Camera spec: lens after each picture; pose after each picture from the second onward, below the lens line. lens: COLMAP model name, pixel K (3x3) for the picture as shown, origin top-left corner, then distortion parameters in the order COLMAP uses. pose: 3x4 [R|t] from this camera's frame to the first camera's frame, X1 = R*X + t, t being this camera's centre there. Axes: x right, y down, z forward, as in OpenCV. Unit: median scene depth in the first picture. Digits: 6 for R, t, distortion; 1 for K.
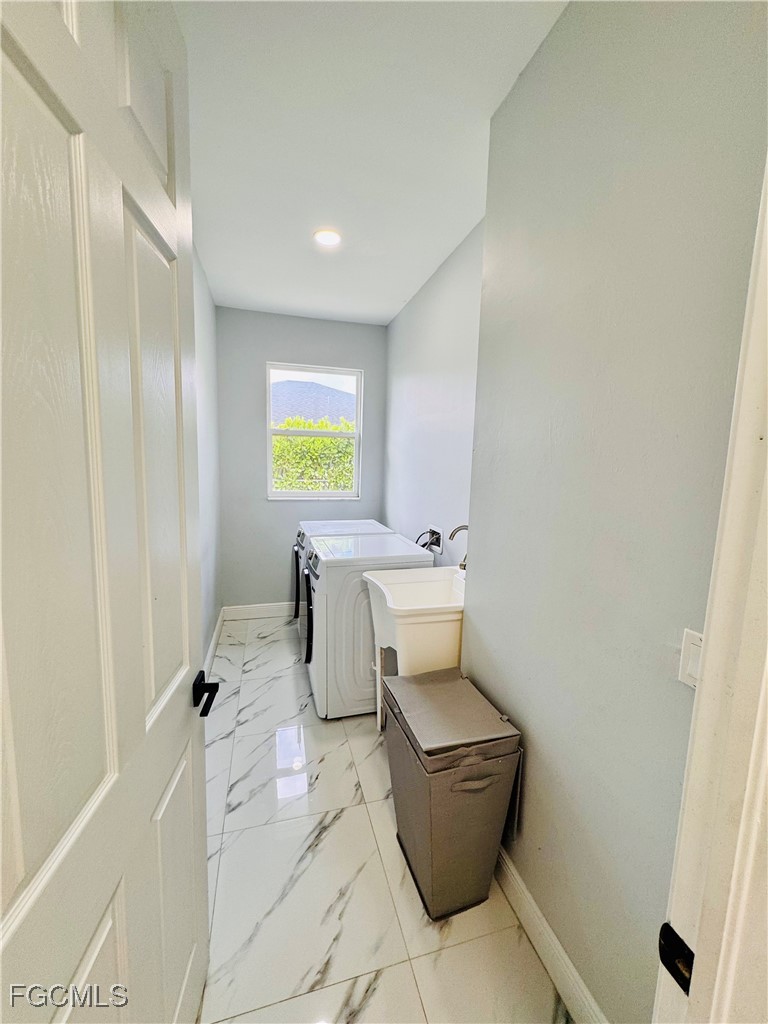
lens RADIAL K [[408.2, 0, 385.0], [0, 408.2, 513.6], [0, 0, 1]] dist [0.002364, -0.000584]
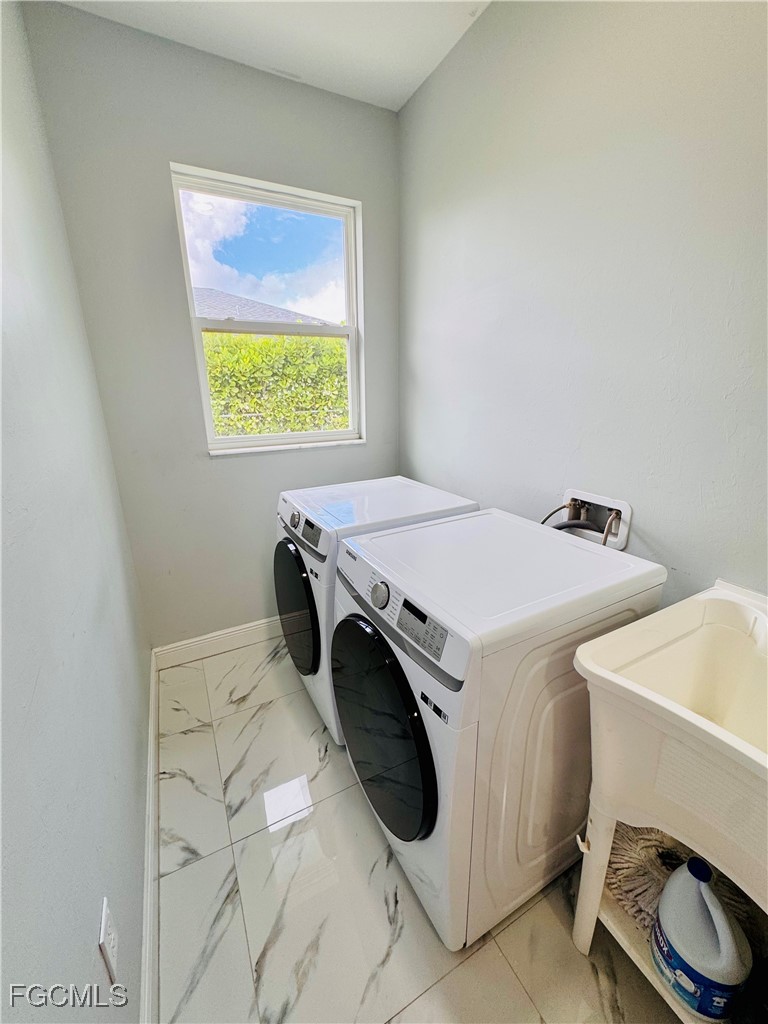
lens RADIAL K [[408.2, 0, 380.5], [0, 408.2, 507.8], [0, 0, 1]] dist [0.002364, -0.000584]
pose [[0.978483, -0.099319, 0.180851, -0.166313], [0.069626, 0.984049, 0.163709, -0.038687], [-0.194226, -0.147595, 0.969790, 0.404148]]
